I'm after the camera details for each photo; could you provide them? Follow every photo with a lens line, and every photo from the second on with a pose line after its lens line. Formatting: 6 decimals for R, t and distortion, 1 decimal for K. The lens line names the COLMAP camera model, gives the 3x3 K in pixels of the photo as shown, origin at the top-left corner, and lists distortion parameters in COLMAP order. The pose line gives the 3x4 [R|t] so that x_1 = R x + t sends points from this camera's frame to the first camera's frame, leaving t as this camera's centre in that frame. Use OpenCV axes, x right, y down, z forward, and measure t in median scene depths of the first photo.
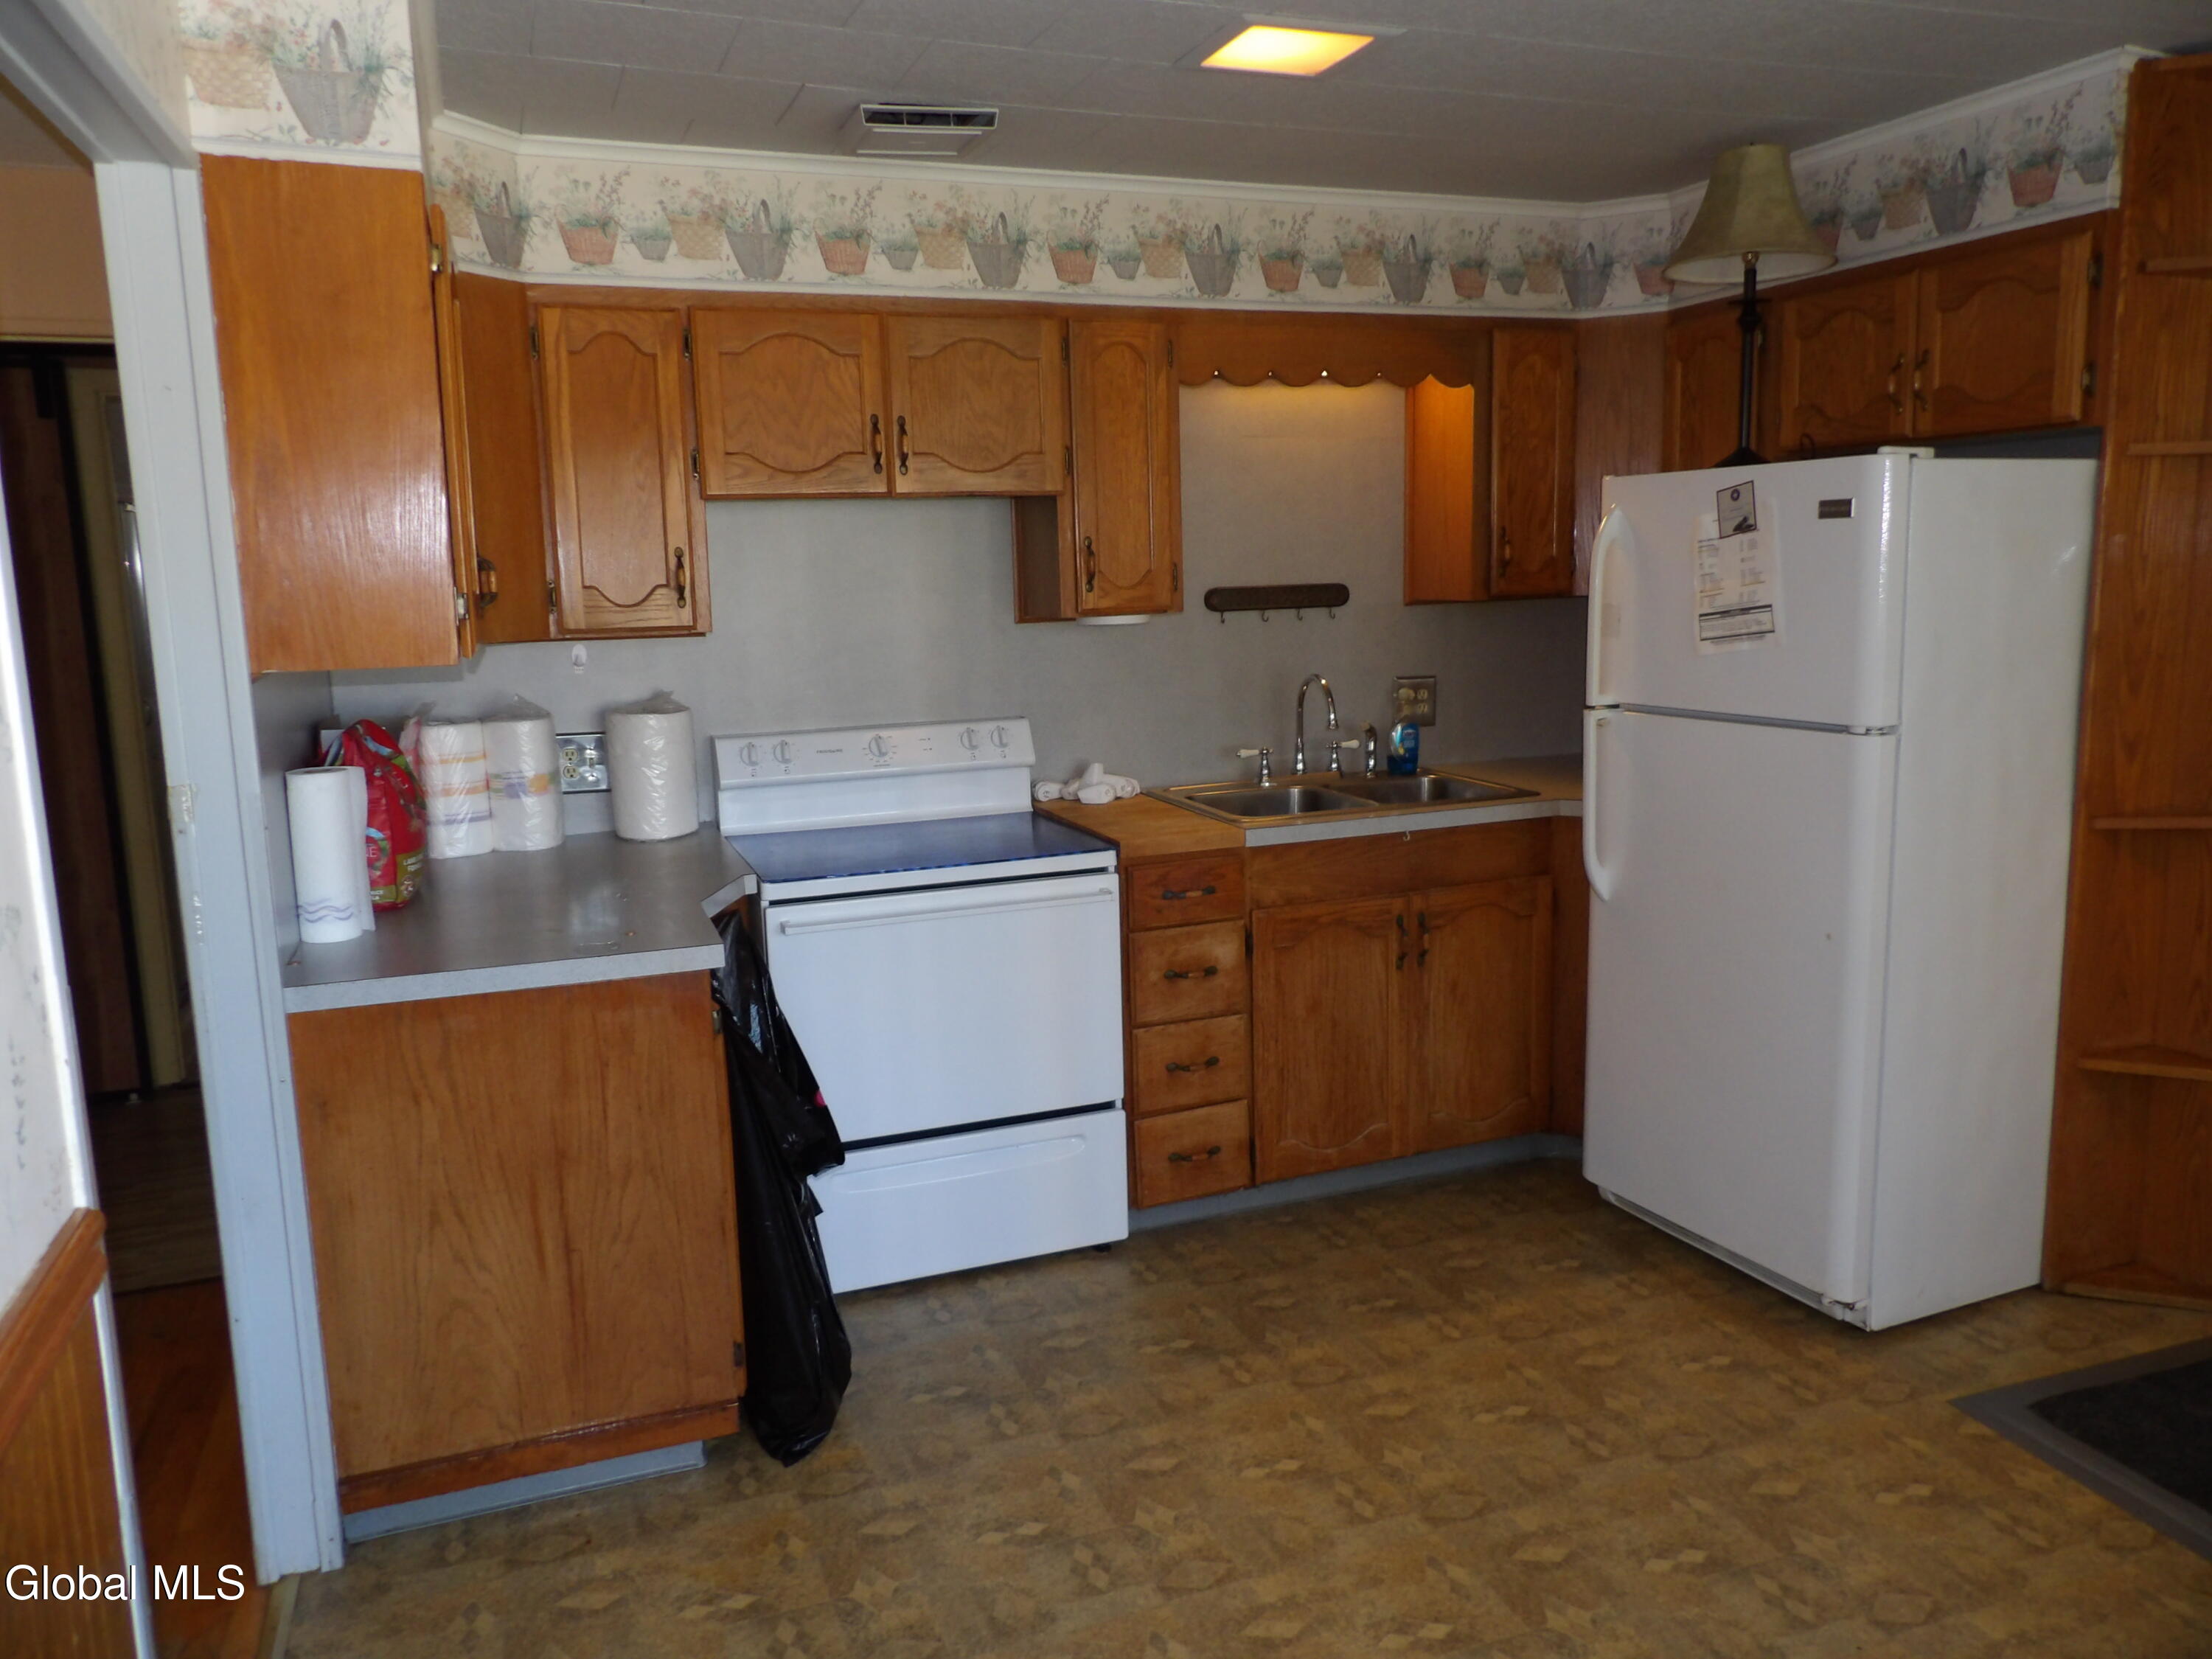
lens RADIAL K [[1567.4, 0, 1106.0], [0, 1567.4, 829.5], [0, 0, 1]] dist [-0.028027, -0.001753]
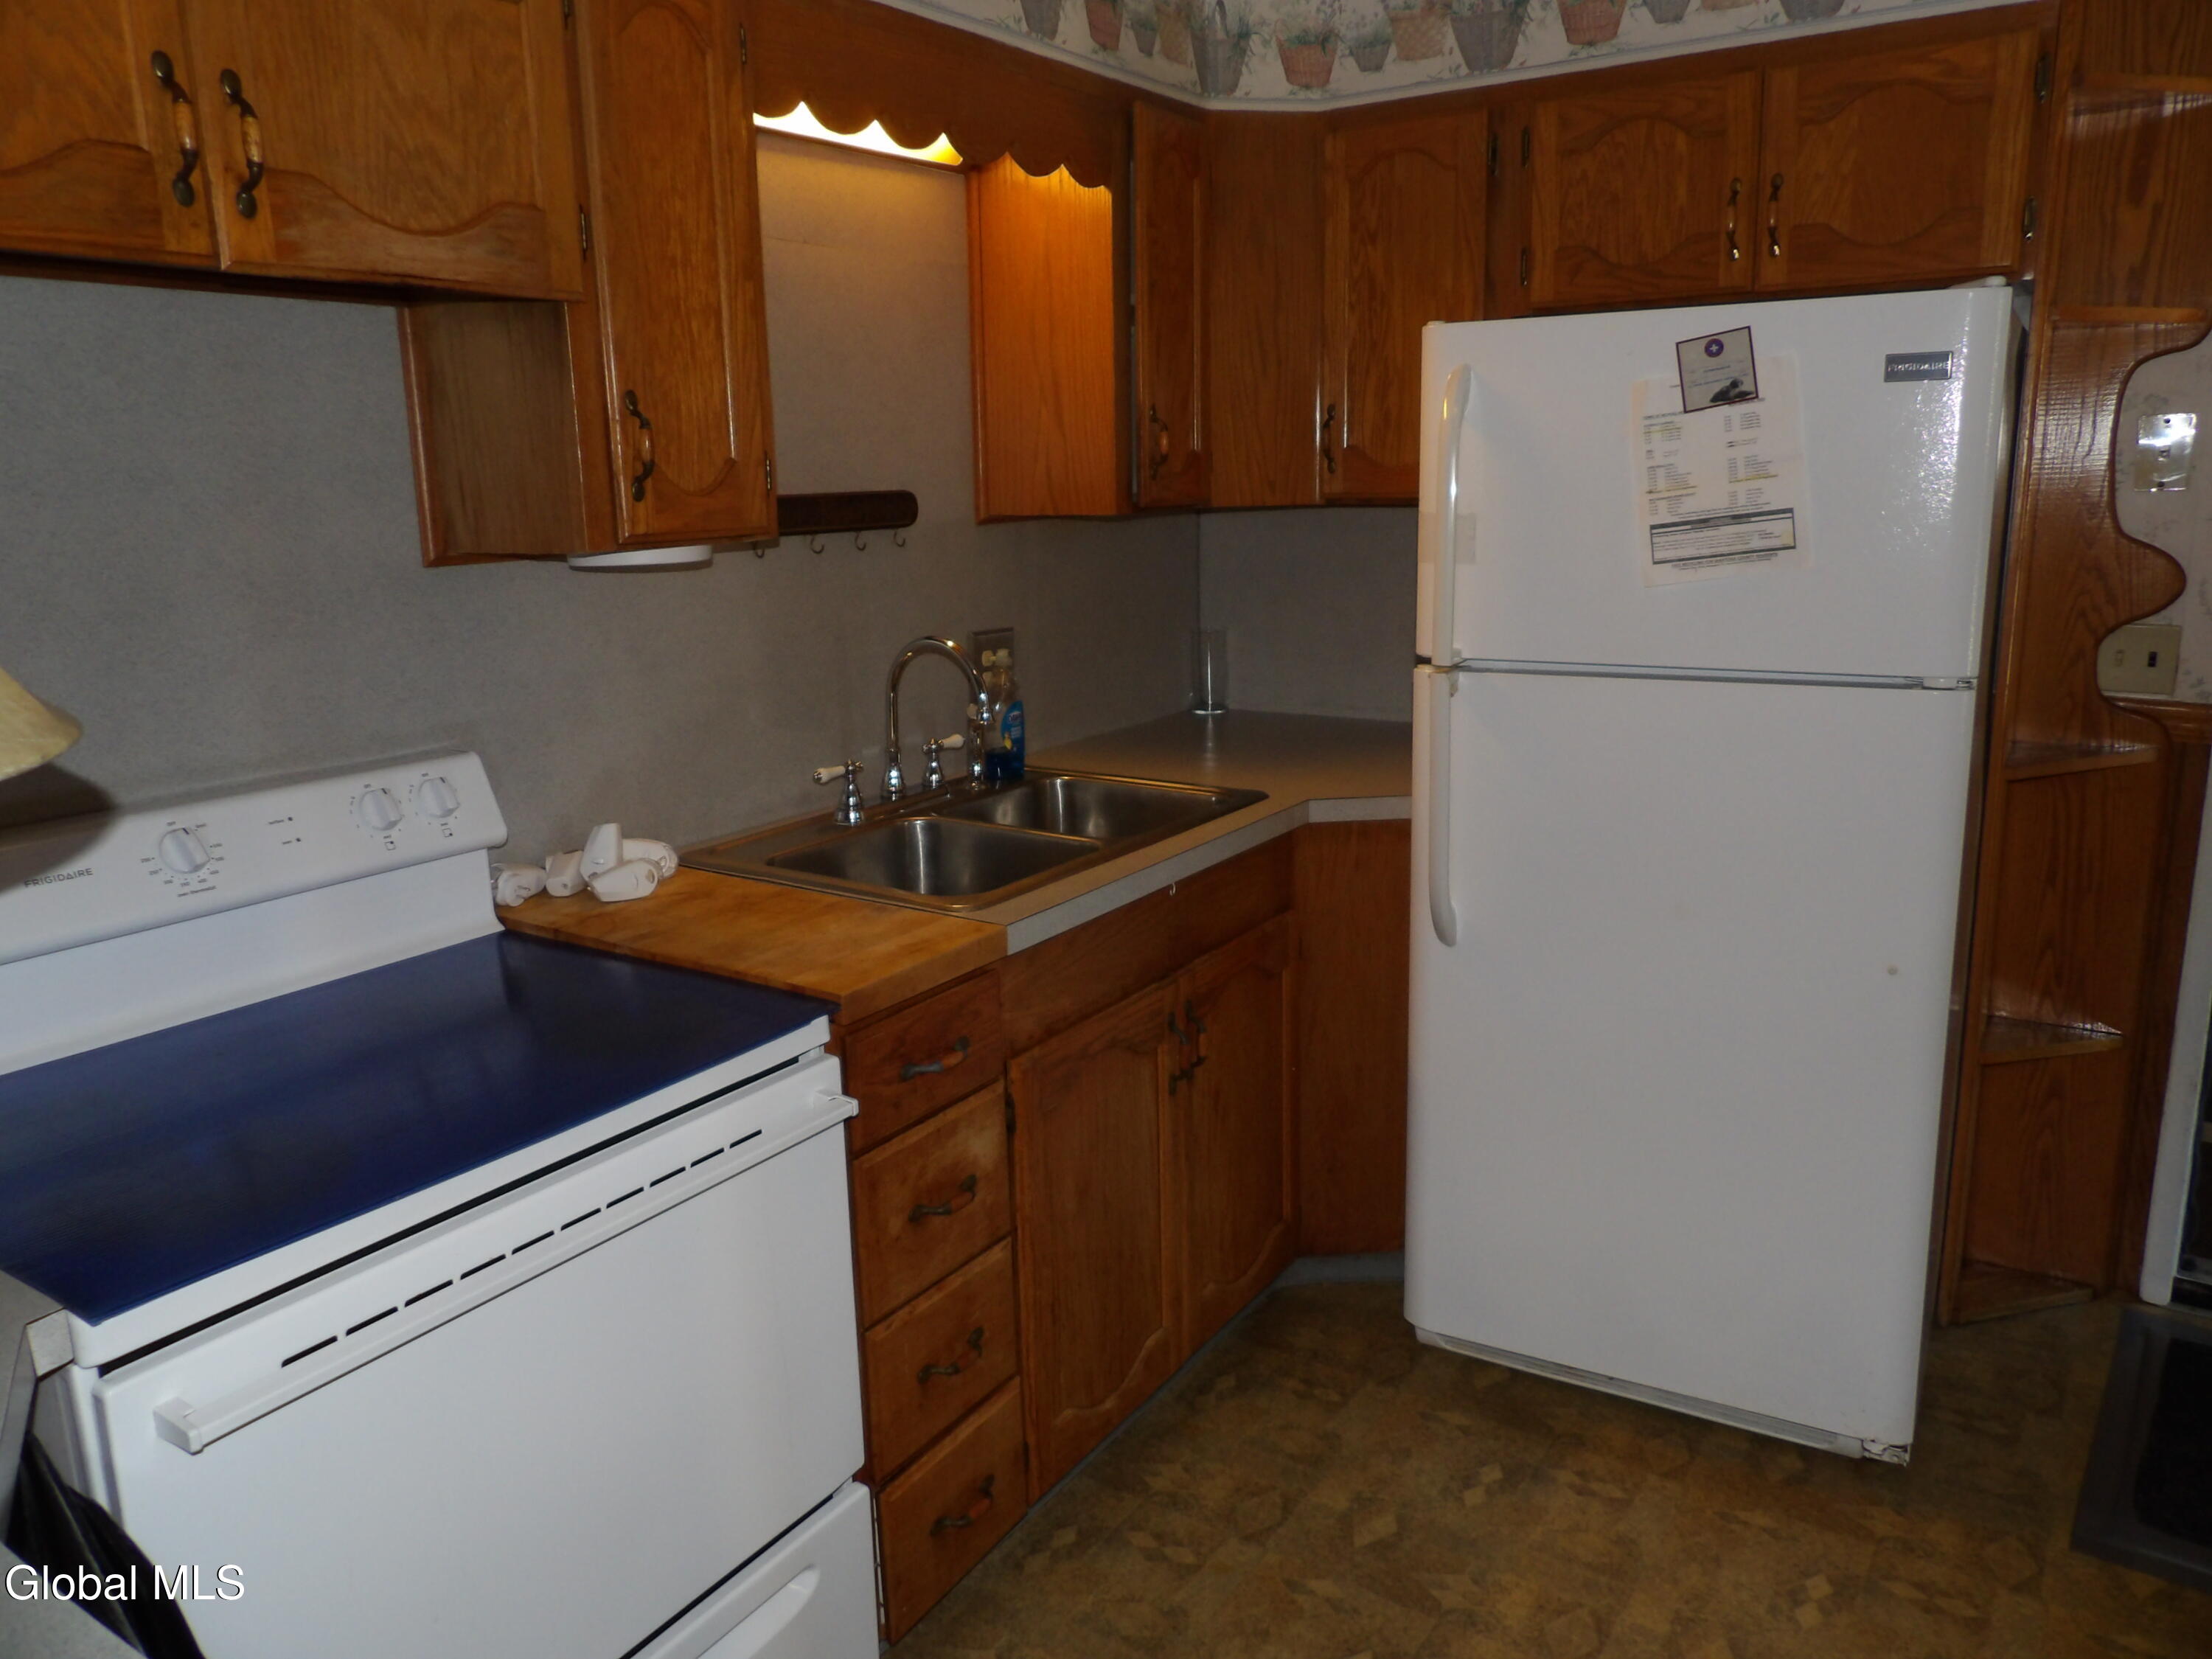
lens RADIAL K [[1586.3, 0, 1111.4], [0, 1586.3, 814.0], [0, 0, 1]] dist [-0.015655, 0.010622]
pose [[0.809403, -0.117148, 0.575450, -0.201632], [0.097665, 0.993107, 0.064801, -0.072129], [-0.579075, 0.003751, 0.815266, 0.513517]]
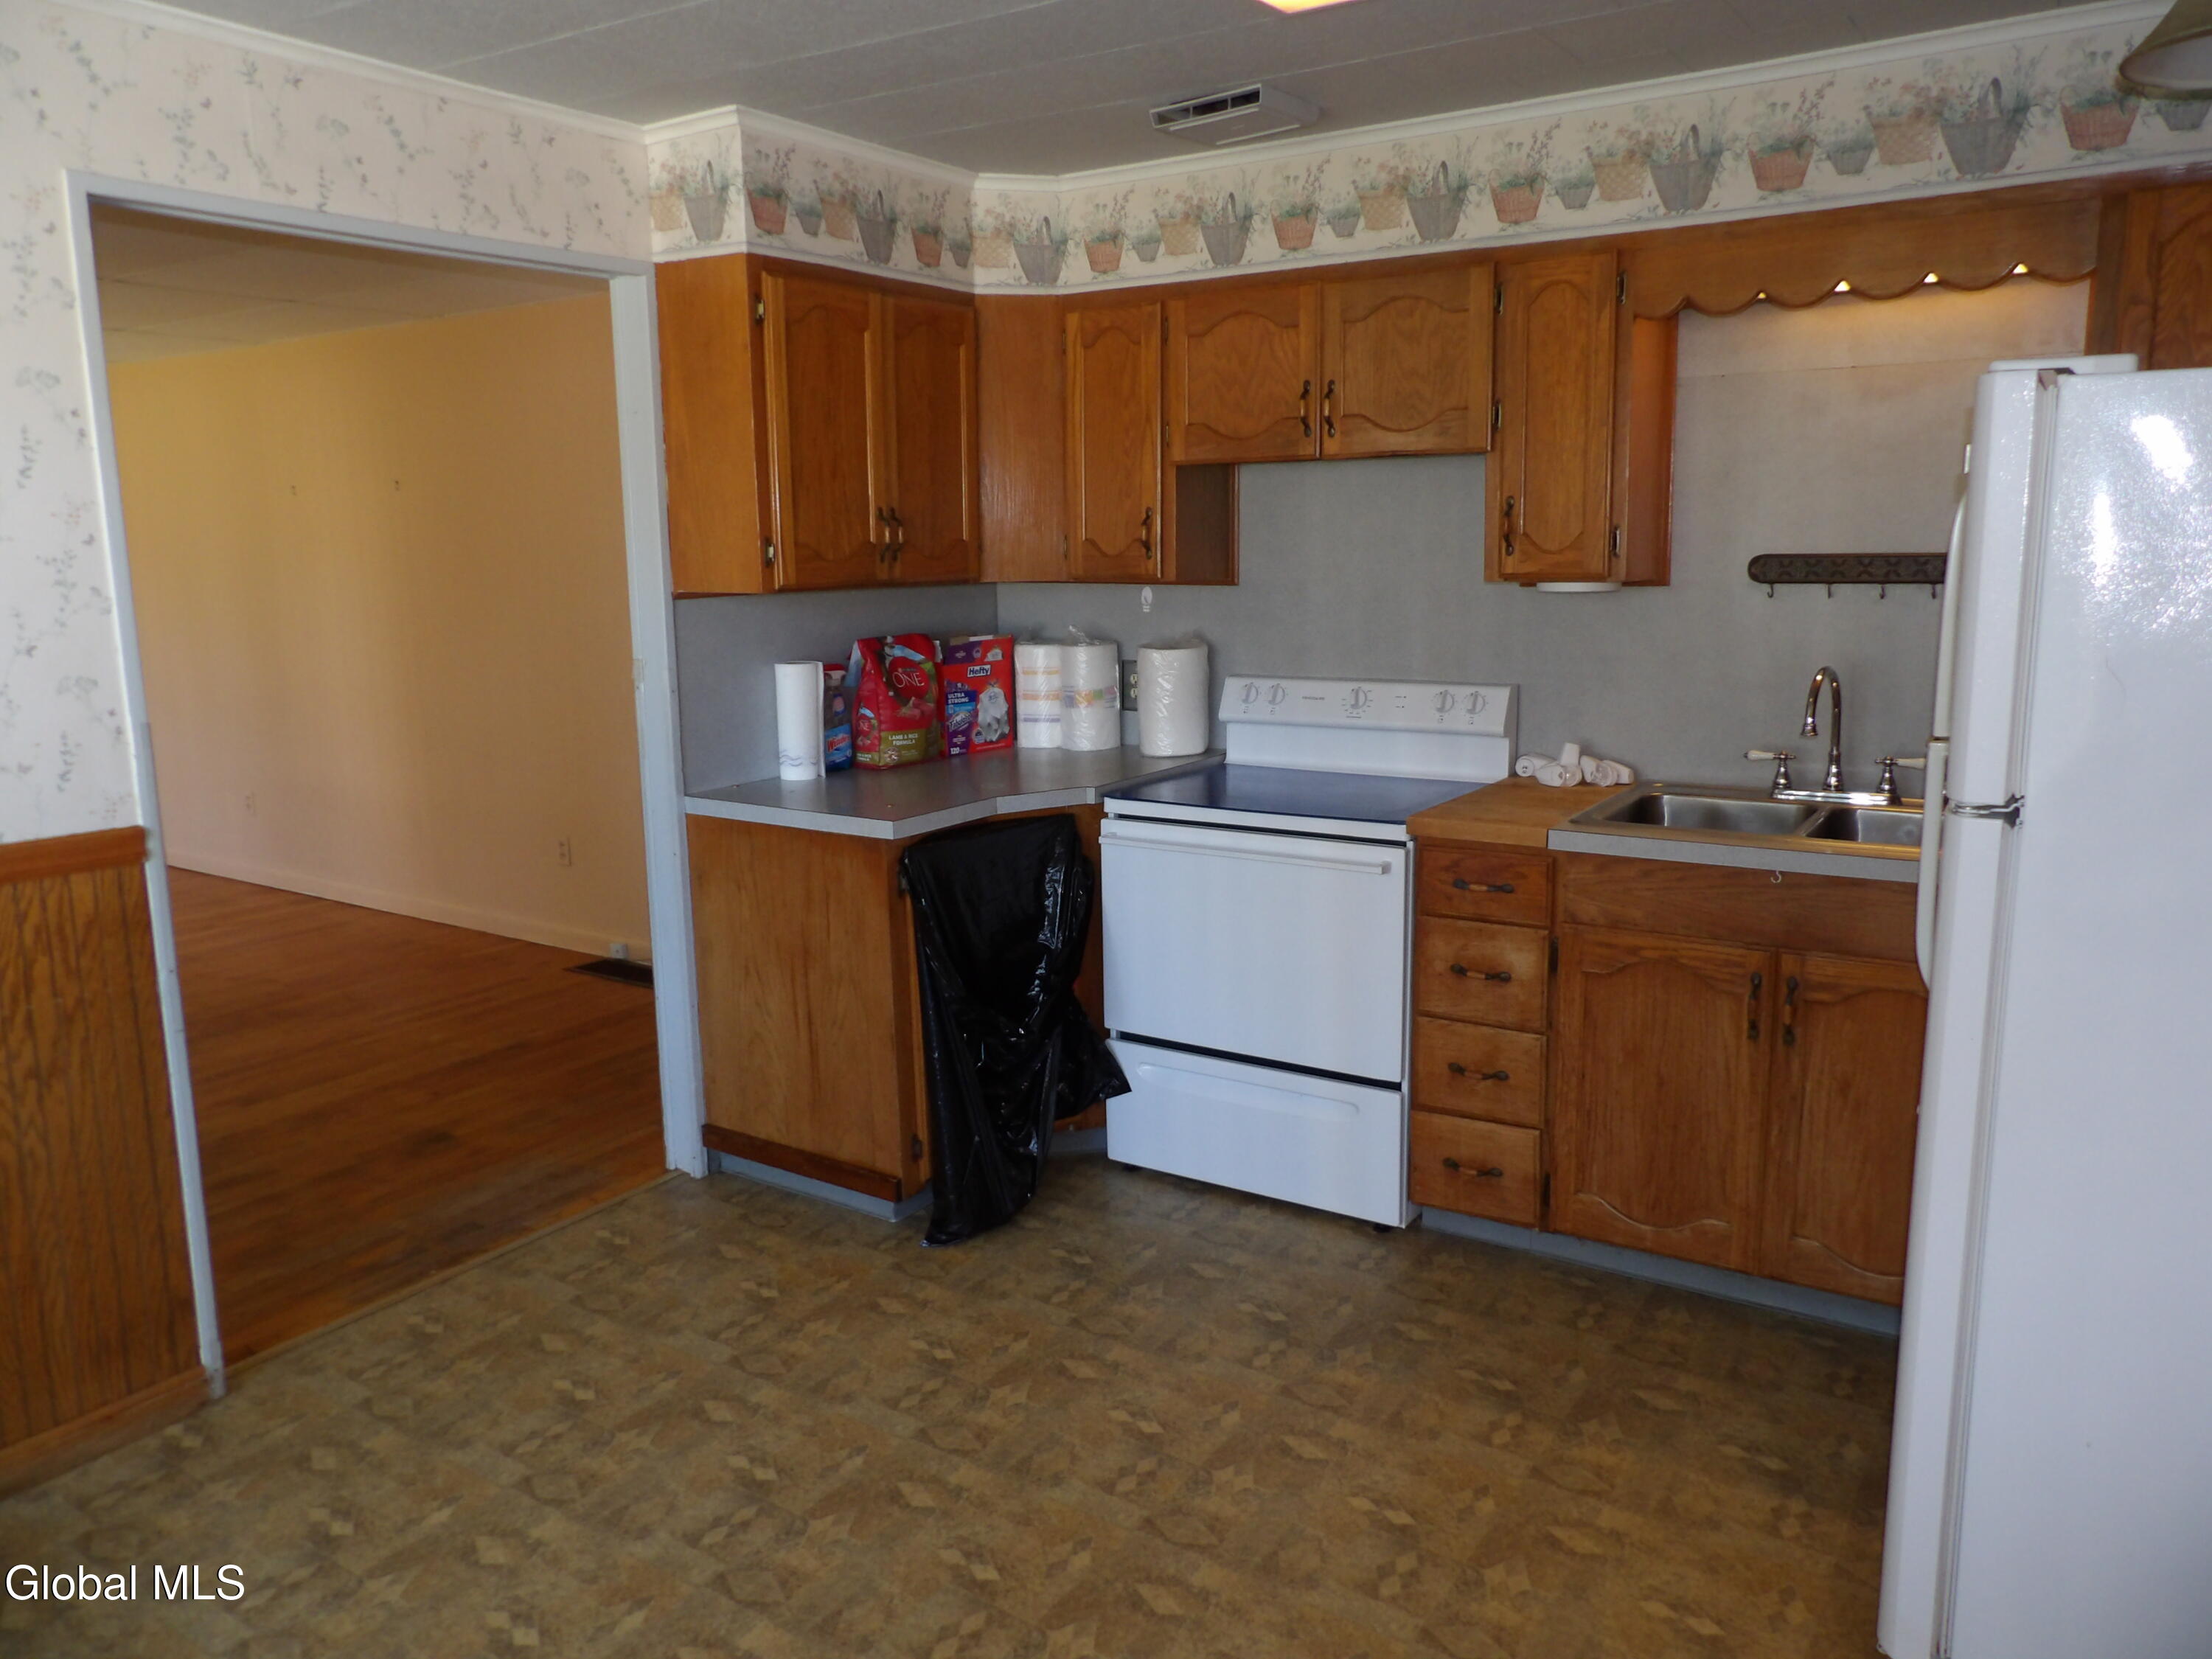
lens RADIAL K [[1586.3, 0, 1111.4], [0, 1586.3, 814.0], [0, 0, 1]] dist [-0.015655, 0.010622]
pose [[0.582640, 0.160266, -0.796772, 0.655694], [-0.133808, 0.985902, 0.100461, -0.065442], [0.801640, 0.048082, 0.595871, 0.264557]]
